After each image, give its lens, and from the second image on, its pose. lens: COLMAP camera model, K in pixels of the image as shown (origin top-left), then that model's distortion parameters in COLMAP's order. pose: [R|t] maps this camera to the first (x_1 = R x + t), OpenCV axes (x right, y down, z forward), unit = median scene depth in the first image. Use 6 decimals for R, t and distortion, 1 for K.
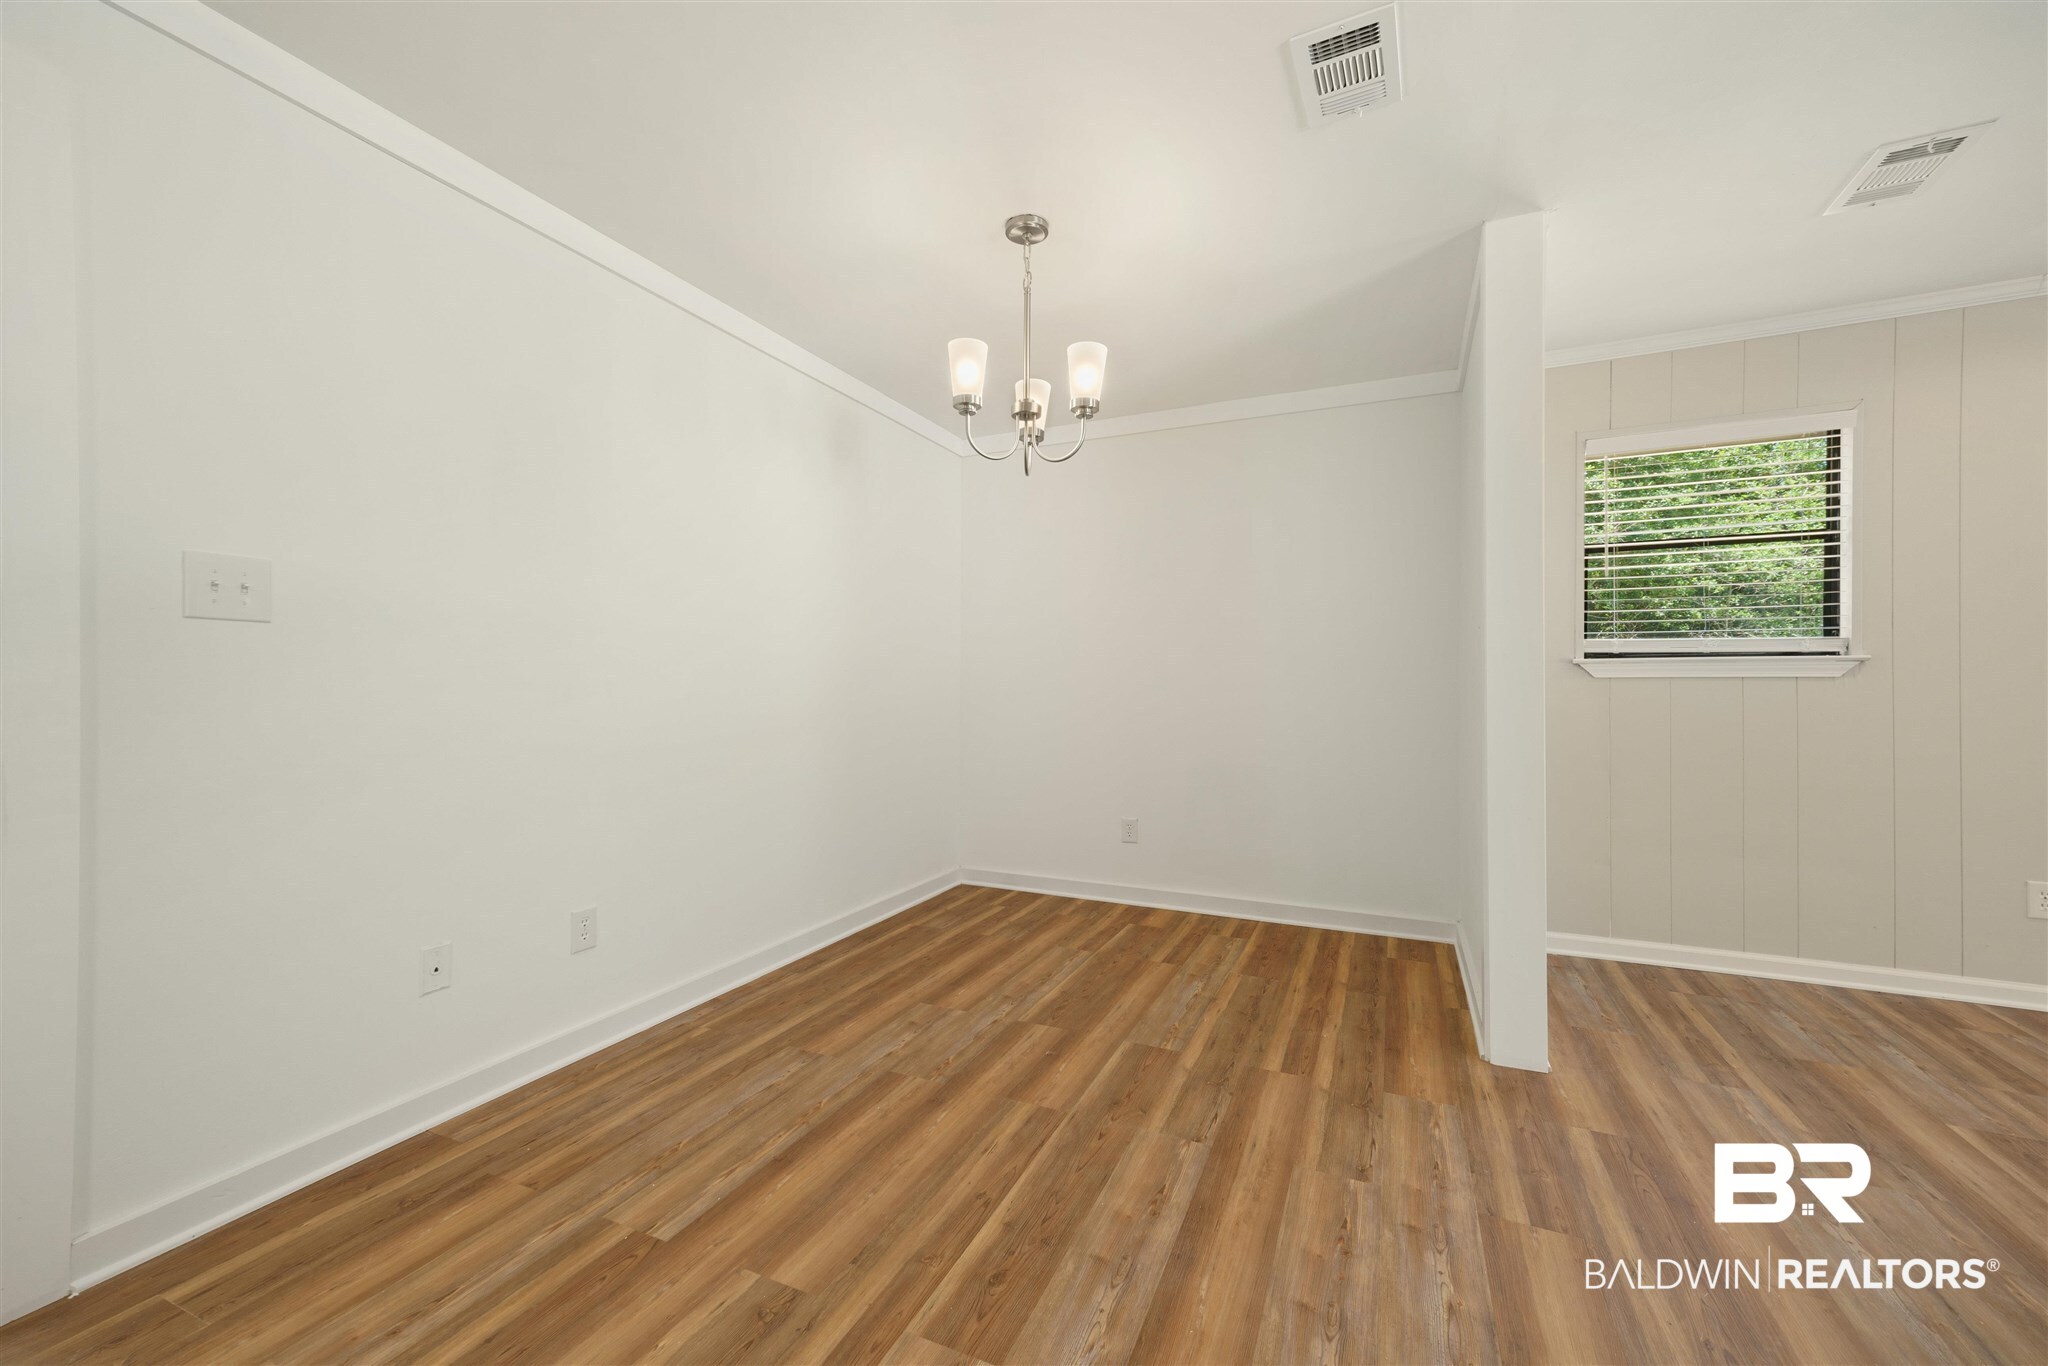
lens RADIAL K [[811.8, 0, 1033.0], [0, 811.8, 685.3], [0, 0, 1]] dist [0.017342, -0.000035]
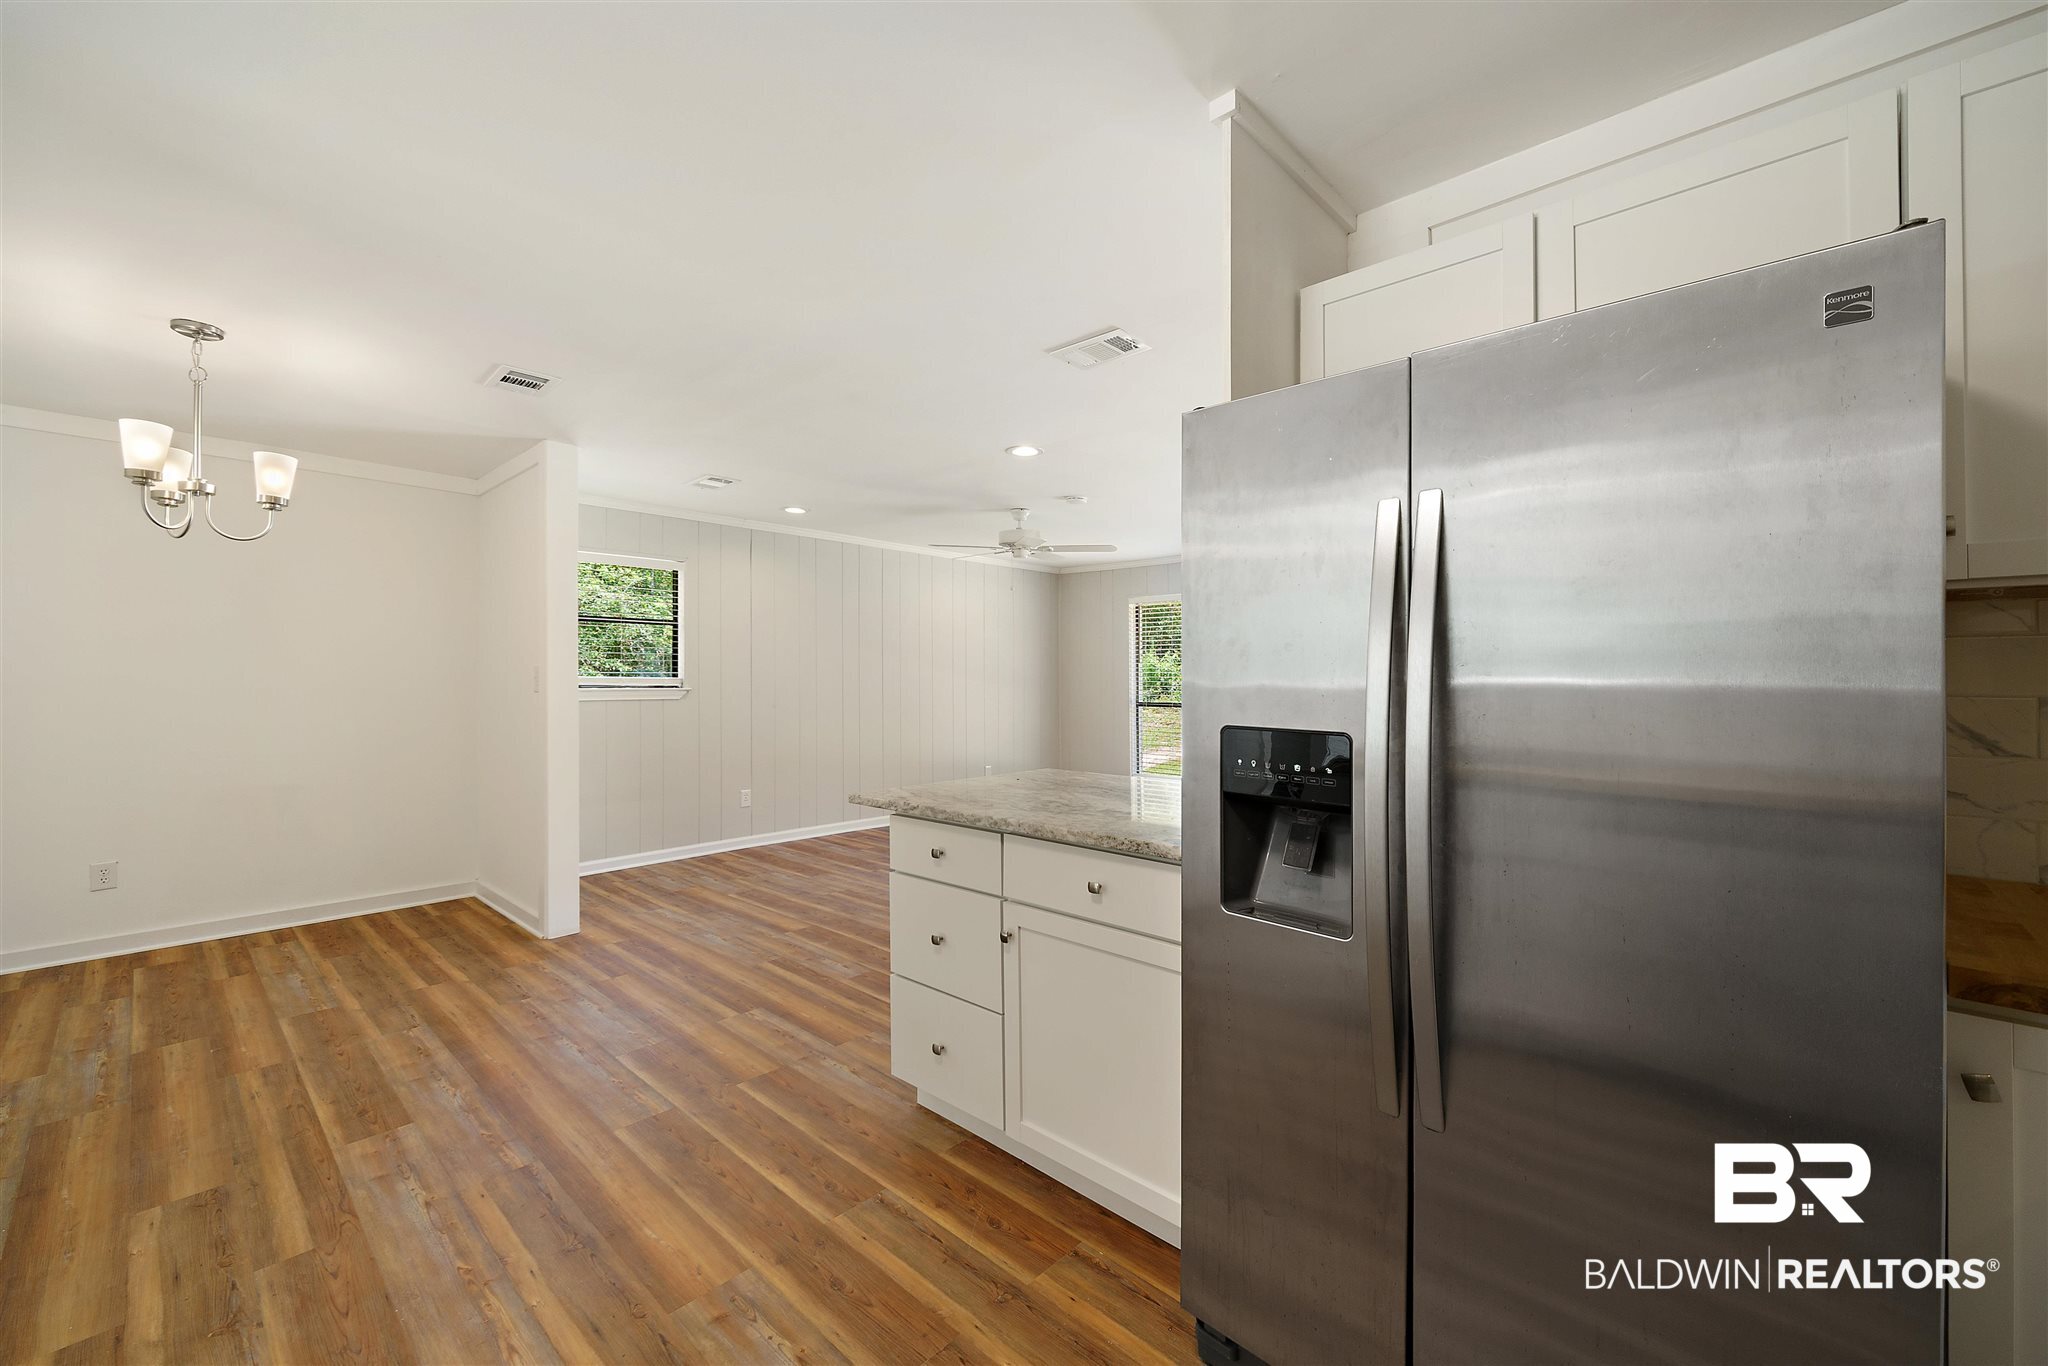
lens RADIAL K [[811.8, 0, 994.2], [0, 811.8, 683.7], [0, 0, 1]] dist [0.017342, -0.000035]
pose [[0.344413, -0.005943, 0.938799, -0.795039], [0.000451, 0.999981, 0.006165, -0.082065], [-0.938818, -0.001700, 0.344409, -0.495773]]
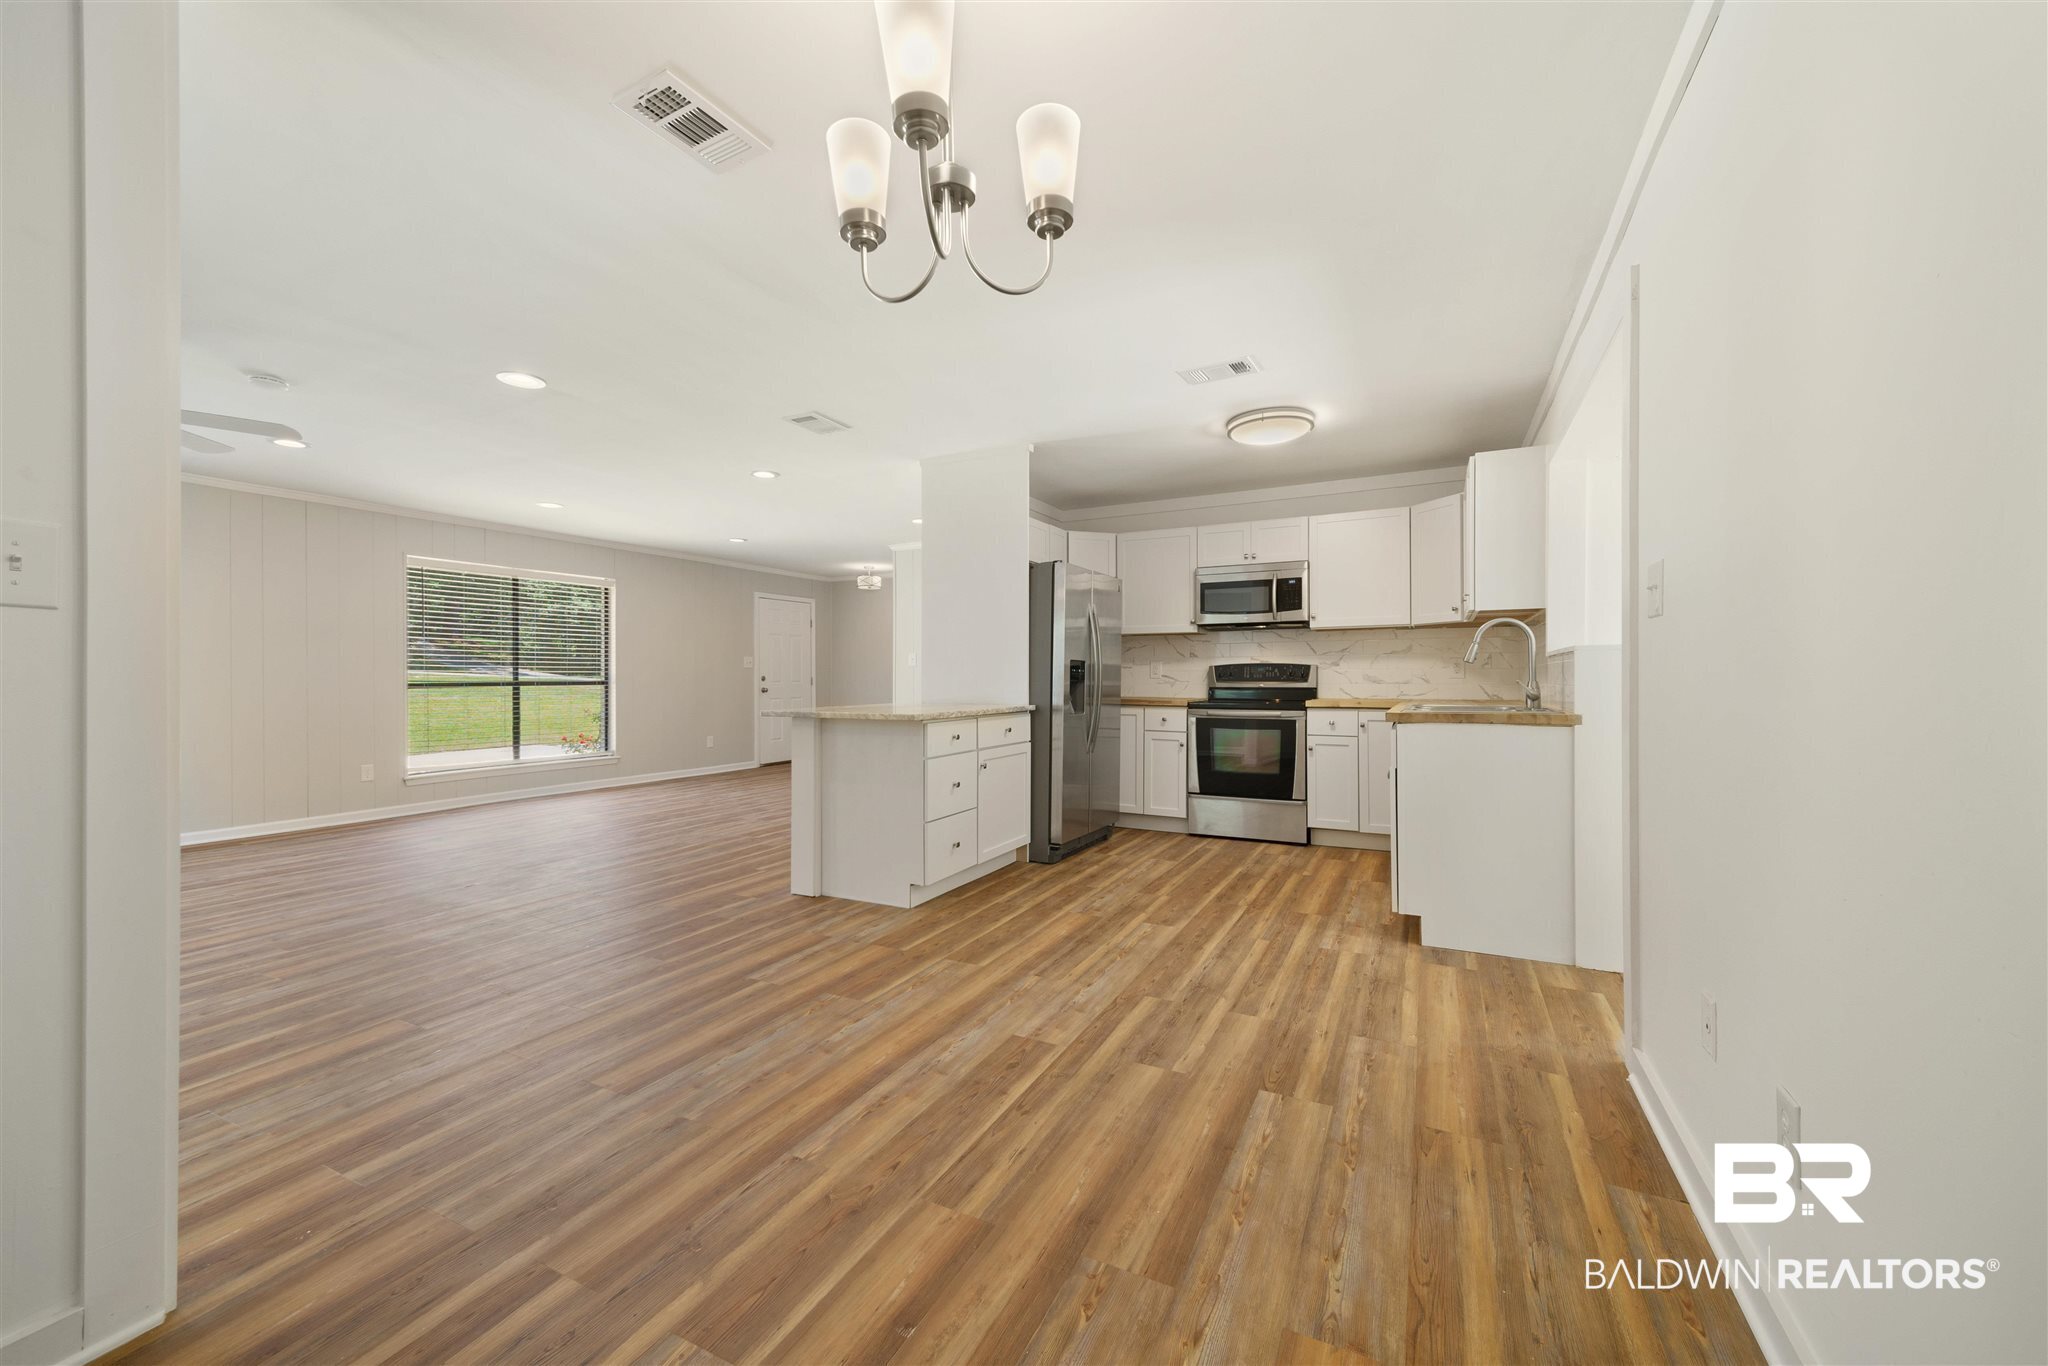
lens RADIAL K [[811.8, 0, 1020.8], [0, 811.8, 679.7], [0, 0, 1]] dist [0.017342, -0.000035]
pose [[-0.998520, 0.000353, 0.054377, -0.100283], [0.000367, 1.000000, 0.000248, 0.007571], [-0.054377, 0.000268, -0.998520, 1.787640]]
